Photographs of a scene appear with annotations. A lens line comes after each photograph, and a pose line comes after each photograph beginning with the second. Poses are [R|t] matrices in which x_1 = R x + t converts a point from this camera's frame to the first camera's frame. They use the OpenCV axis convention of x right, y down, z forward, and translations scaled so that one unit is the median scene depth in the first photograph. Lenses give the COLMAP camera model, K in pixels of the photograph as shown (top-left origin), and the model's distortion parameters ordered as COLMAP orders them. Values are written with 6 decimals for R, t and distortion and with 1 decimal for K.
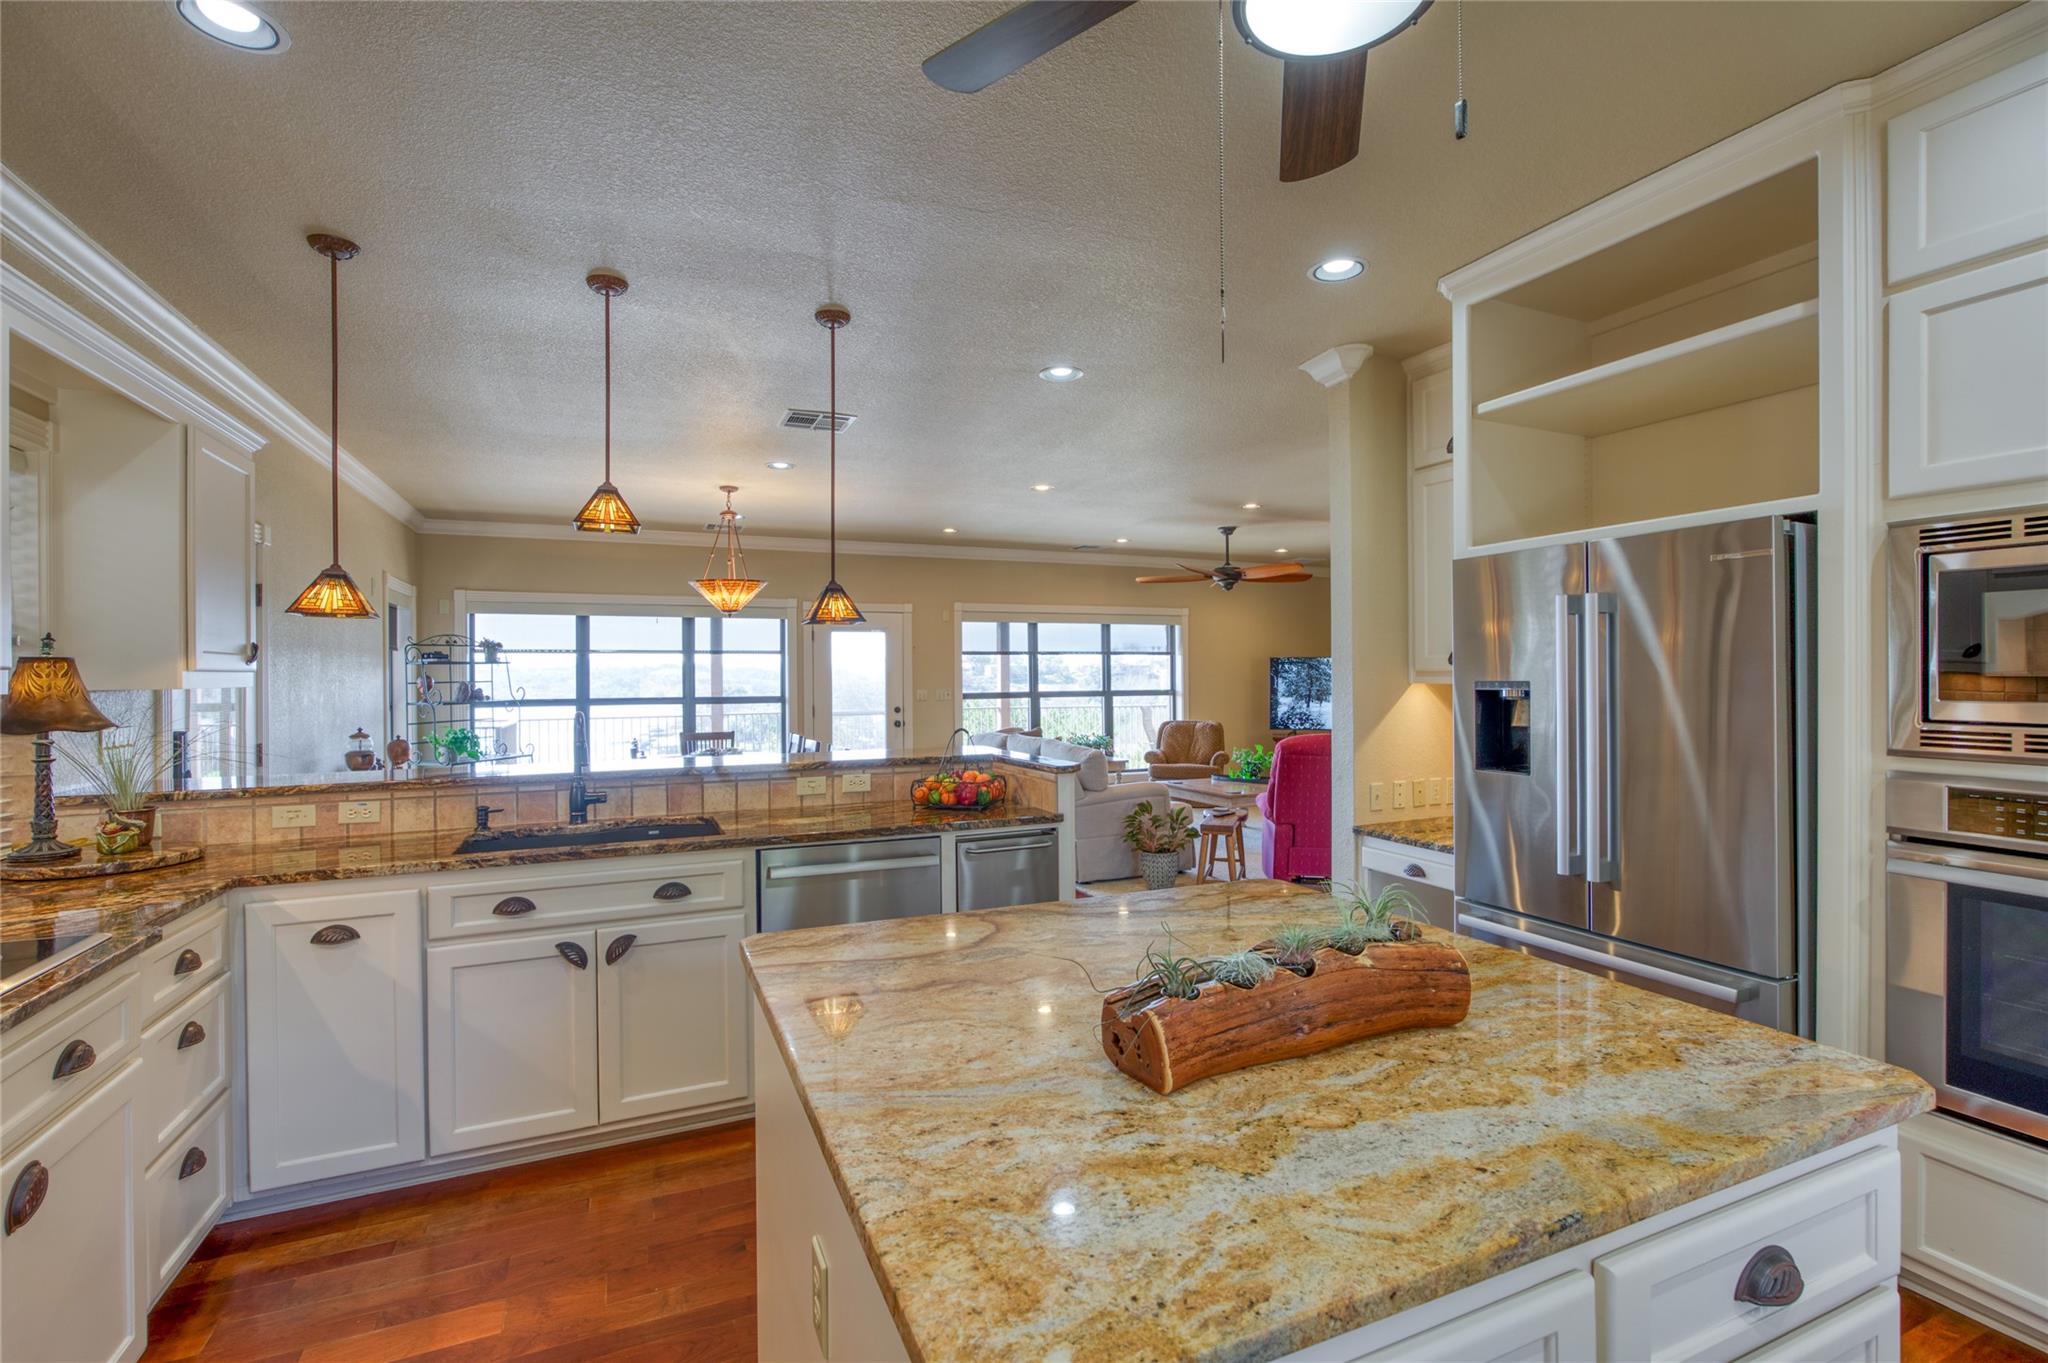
lens RADIAL K [[921.6, 0, 1021.8], [0, 921.6, 671.1], [0, 0, 1]] dist [-0.021347, 0.010165]
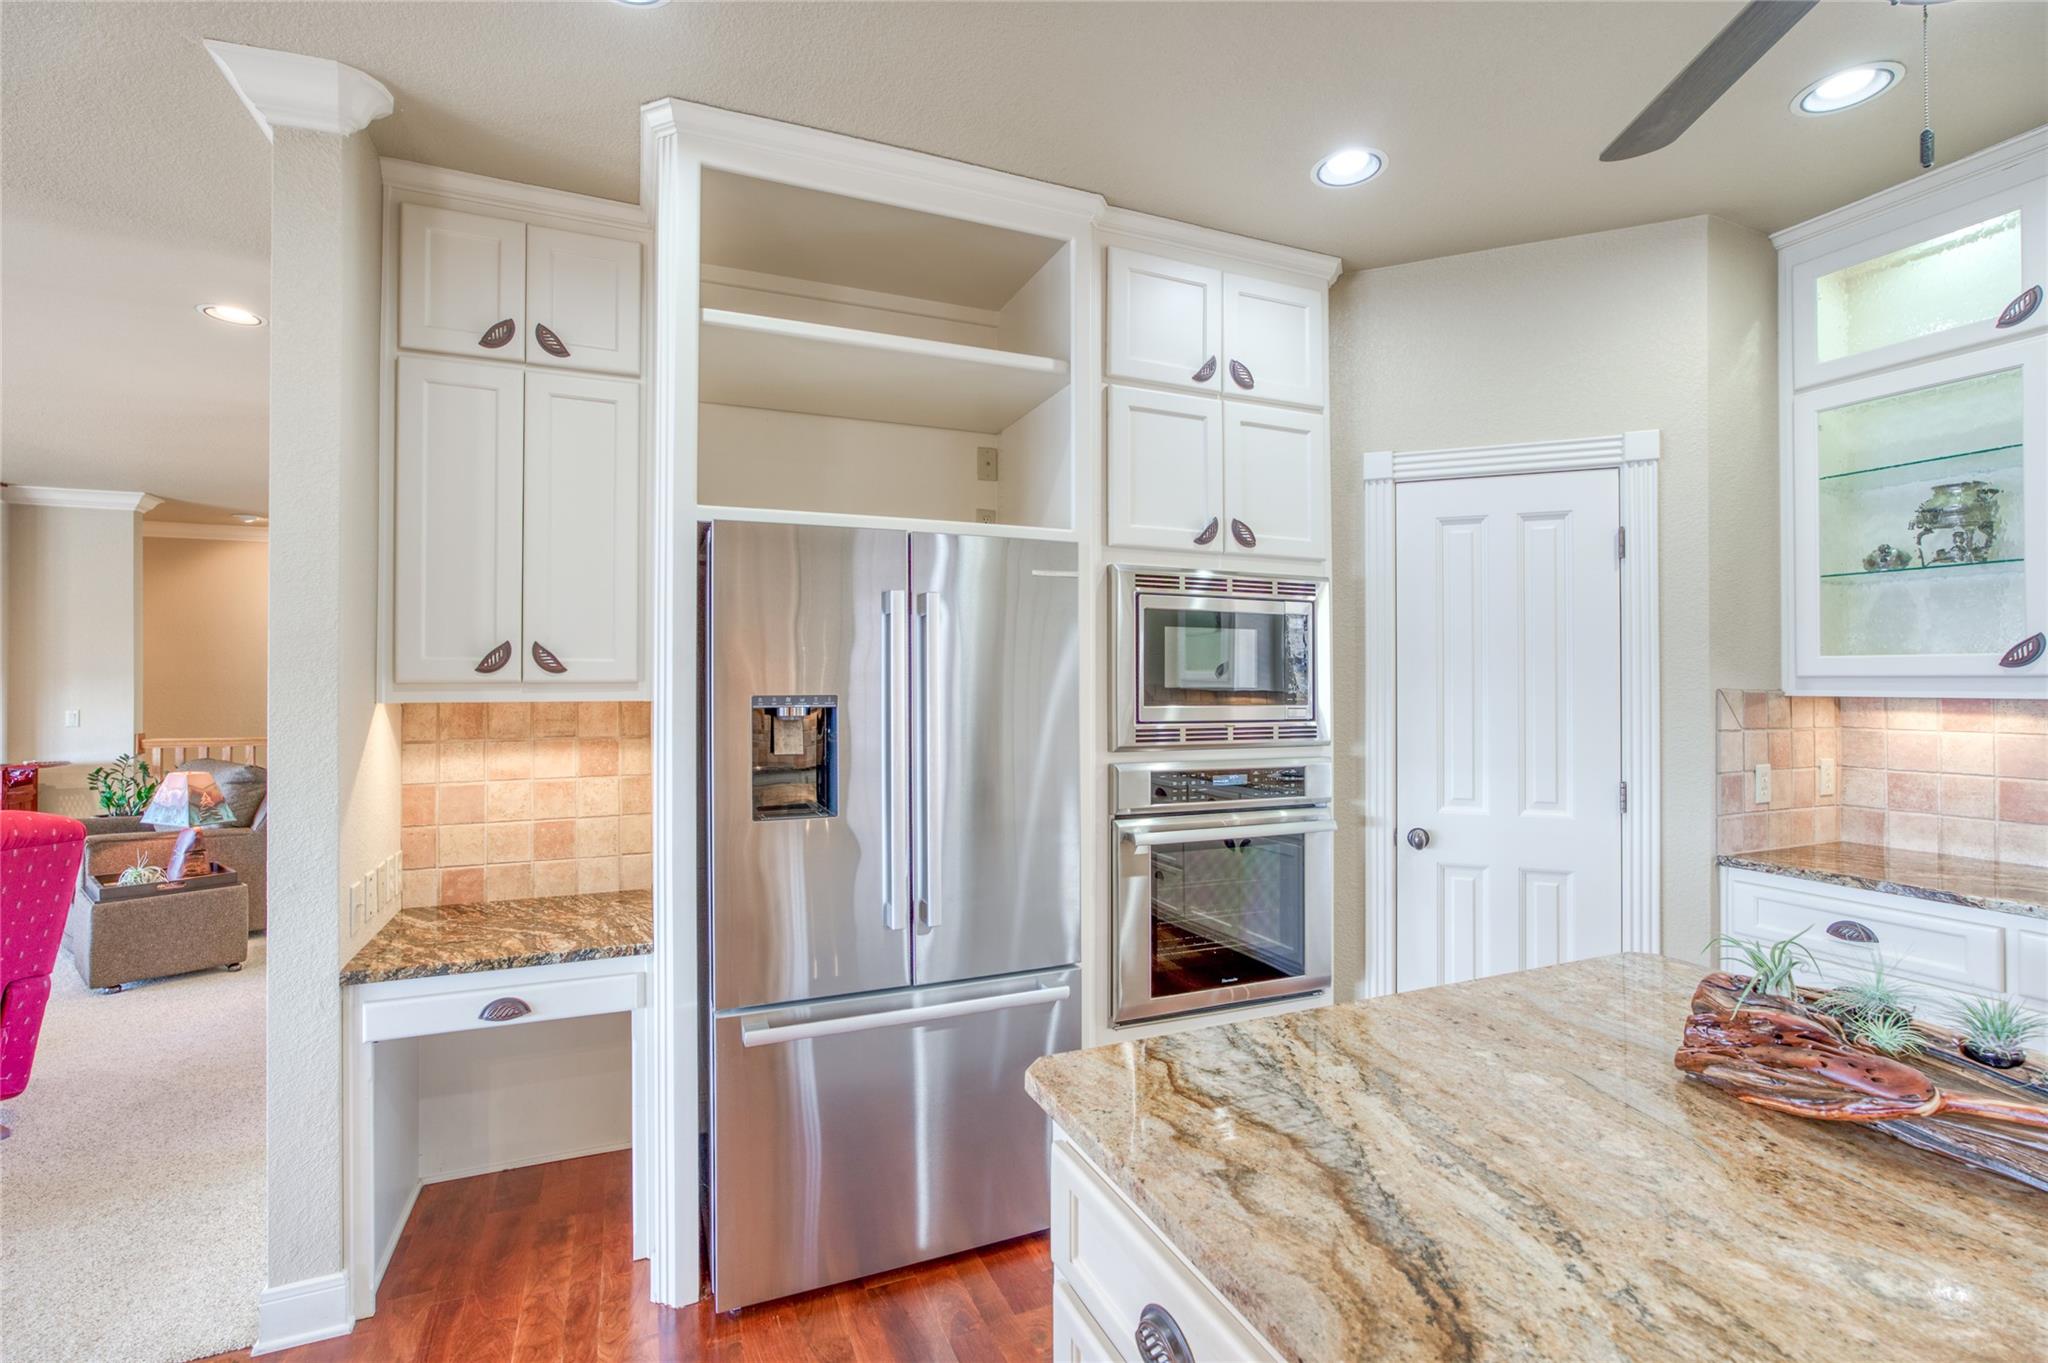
lens RADIAL K [[915.1, 0, 1011.6], [0, 915.1, 677.7], [0, 0, 1]] dist [-0.018190, 0.000244]
pose [[0.016333, 0.011593, 0.999799, -0.310361], [-0.001477, 0.999932, -0.011571, 0.006210], [-0.999866, -0.001287, 0.016349, 1.164293]]
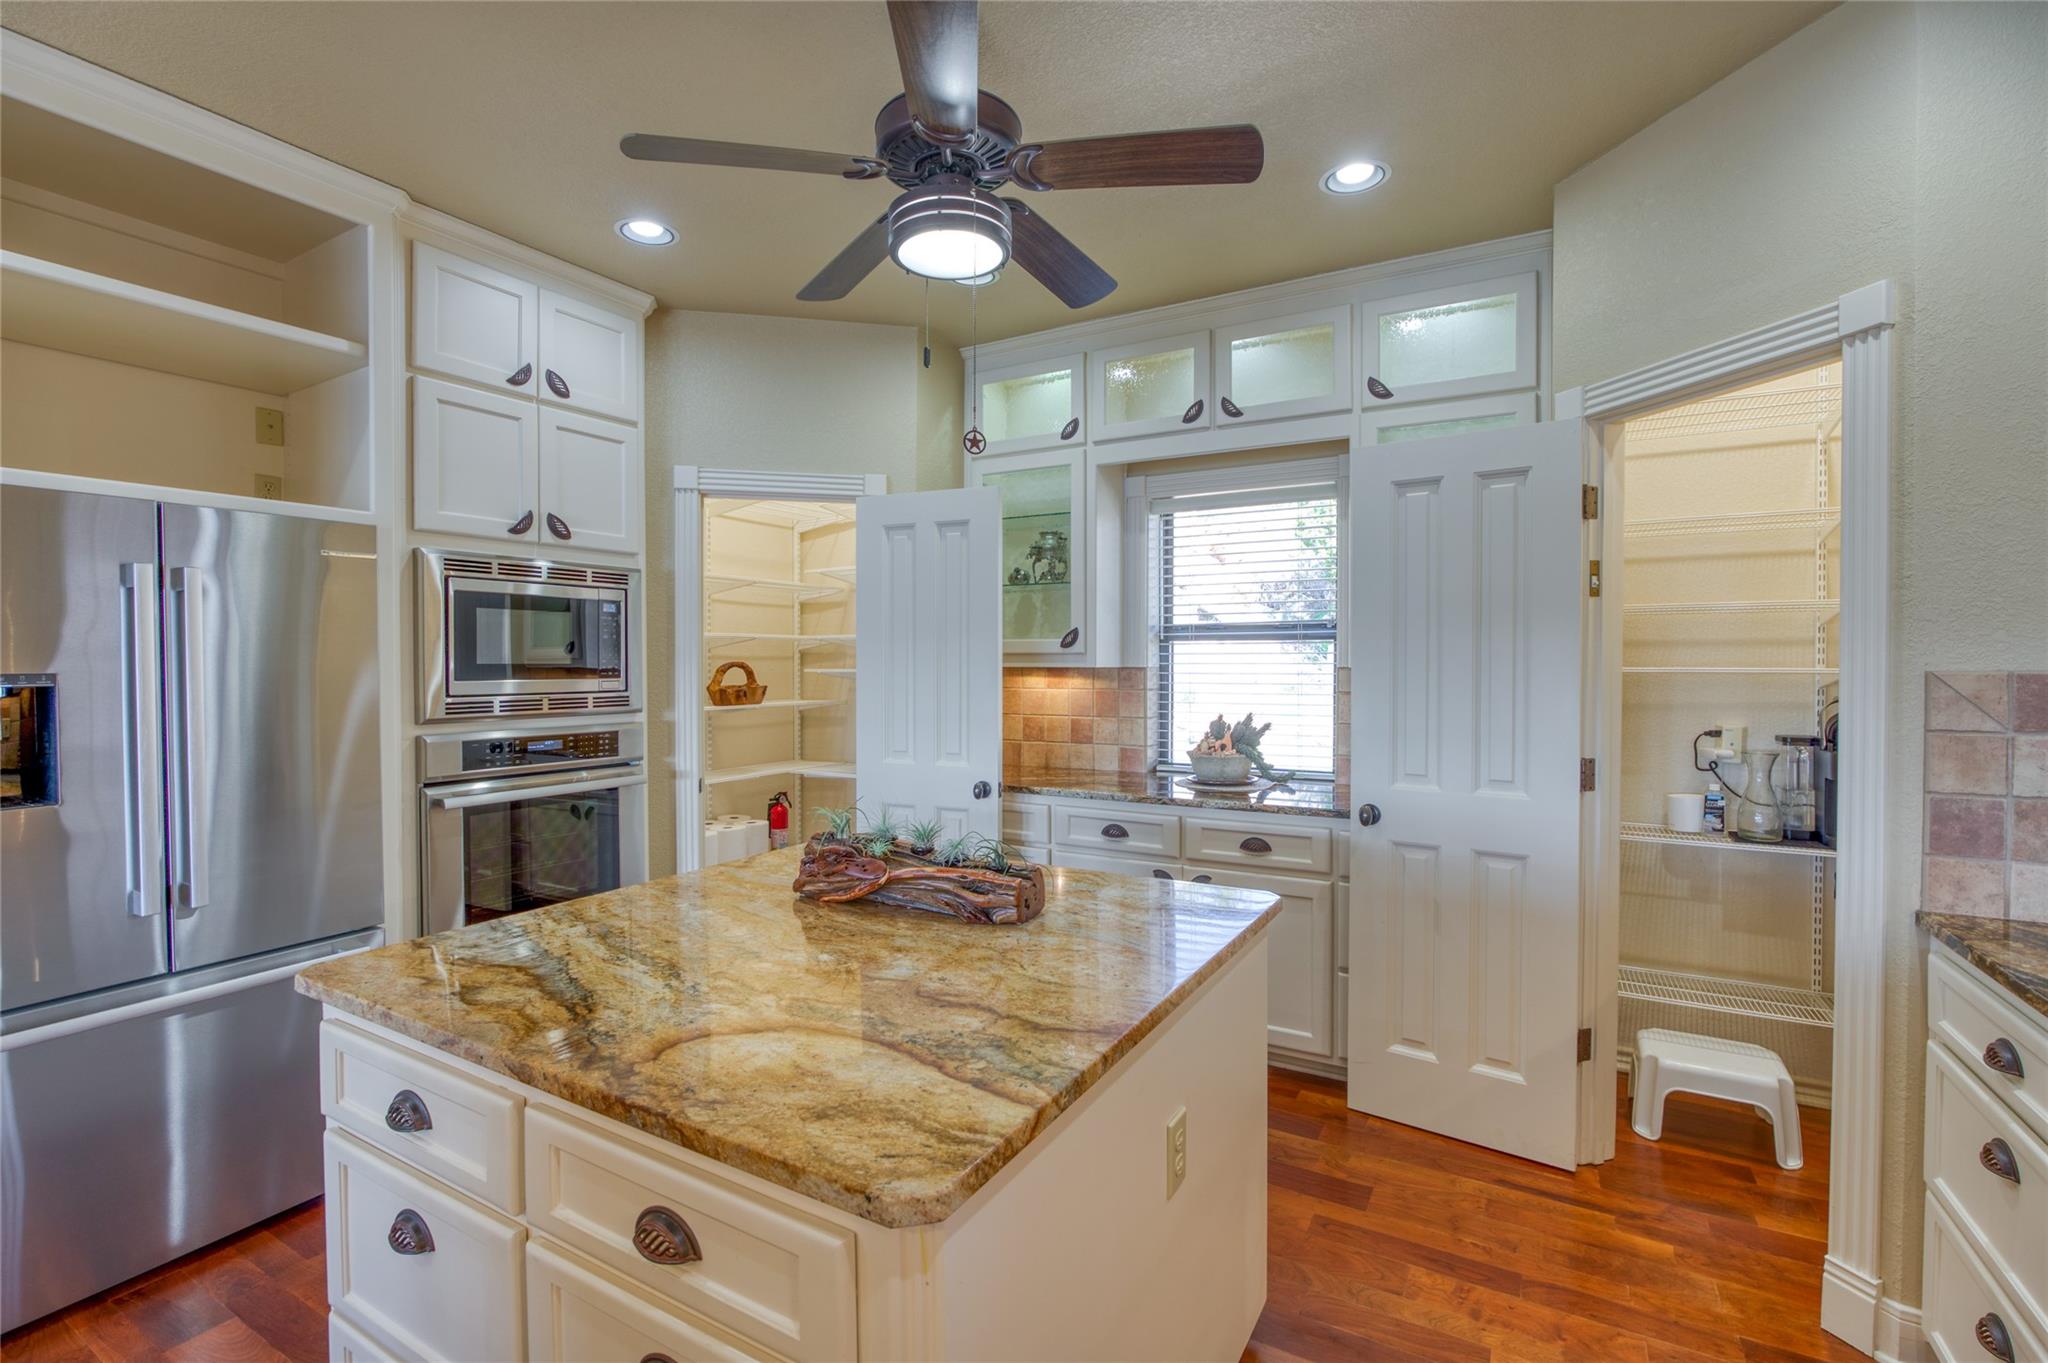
lens RADIAL K [[921.6, 0, 1021.8], [0, 921.6, 671.1], [0, 0, 1]] dist [-0.021347, 0.010165]
pose [[-0.589057, -0.002208, 0.808089, -0.652073], [0.006433, 0.999952, 0.007422, 0.010931], [-0.808066, 0.009570, -0.589014, 1.121739]]
